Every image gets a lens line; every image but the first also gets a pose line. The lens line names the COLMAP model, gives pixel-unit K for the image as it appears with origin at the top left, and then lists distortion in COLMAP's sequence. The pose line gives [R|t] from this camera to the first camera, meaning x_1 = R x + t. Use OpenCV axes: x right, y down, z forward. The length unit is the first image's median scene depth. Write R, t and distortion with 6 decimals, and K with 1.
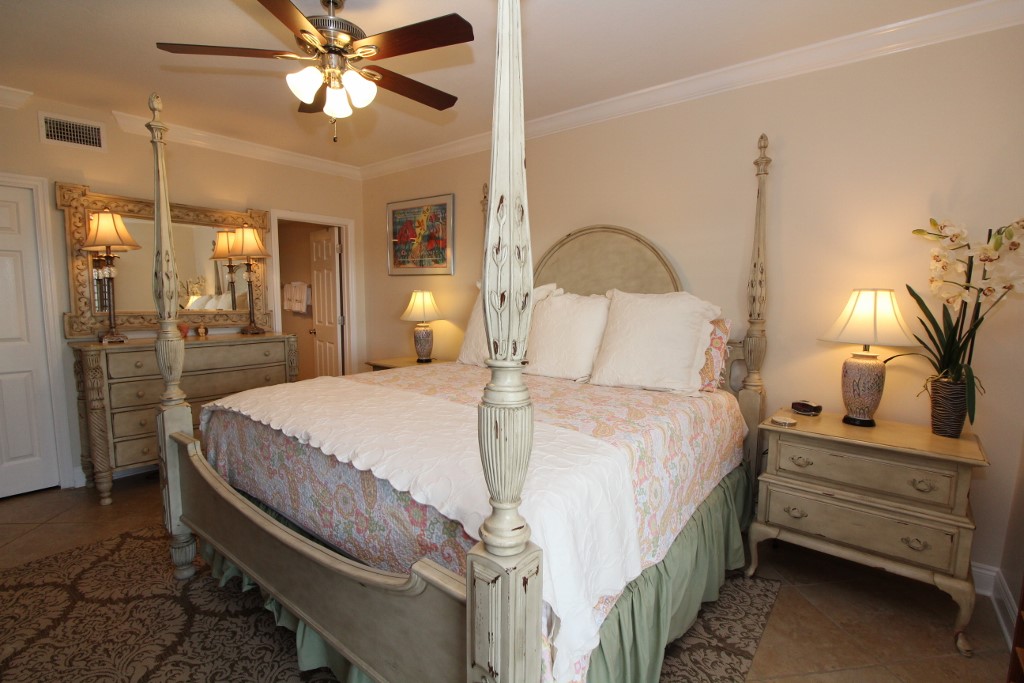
lens RADIAL K [[462.3, 0, 513.6], [0, 462.3, 353.9], [0, 0, 1]] dist [-0.003670, -0.000559]
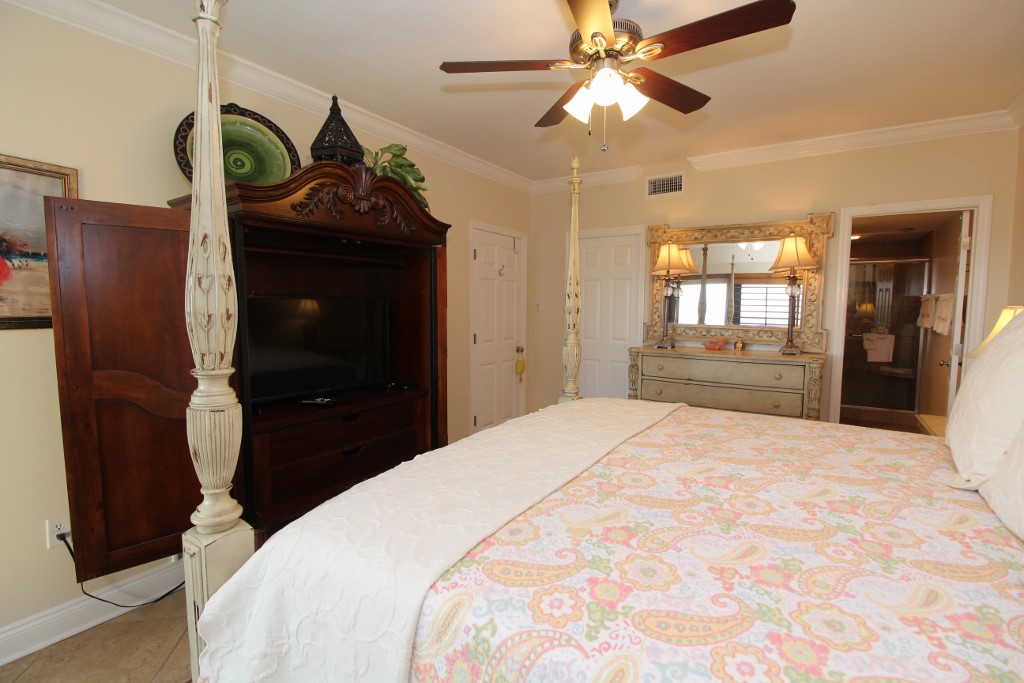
lens RADIAL K [[477.7, 0, 510.2], [0, 477.7, 345.0], [0, 0, 1]] dist [-0.023484, -0.000657]
pose [[0.100074, 0.079972, -0.991761, 0.365417], [-0.131630, 0.989068, 0.066473, -0.064480], [0.986235, 0.123894, 0.109507, 0.463354]]
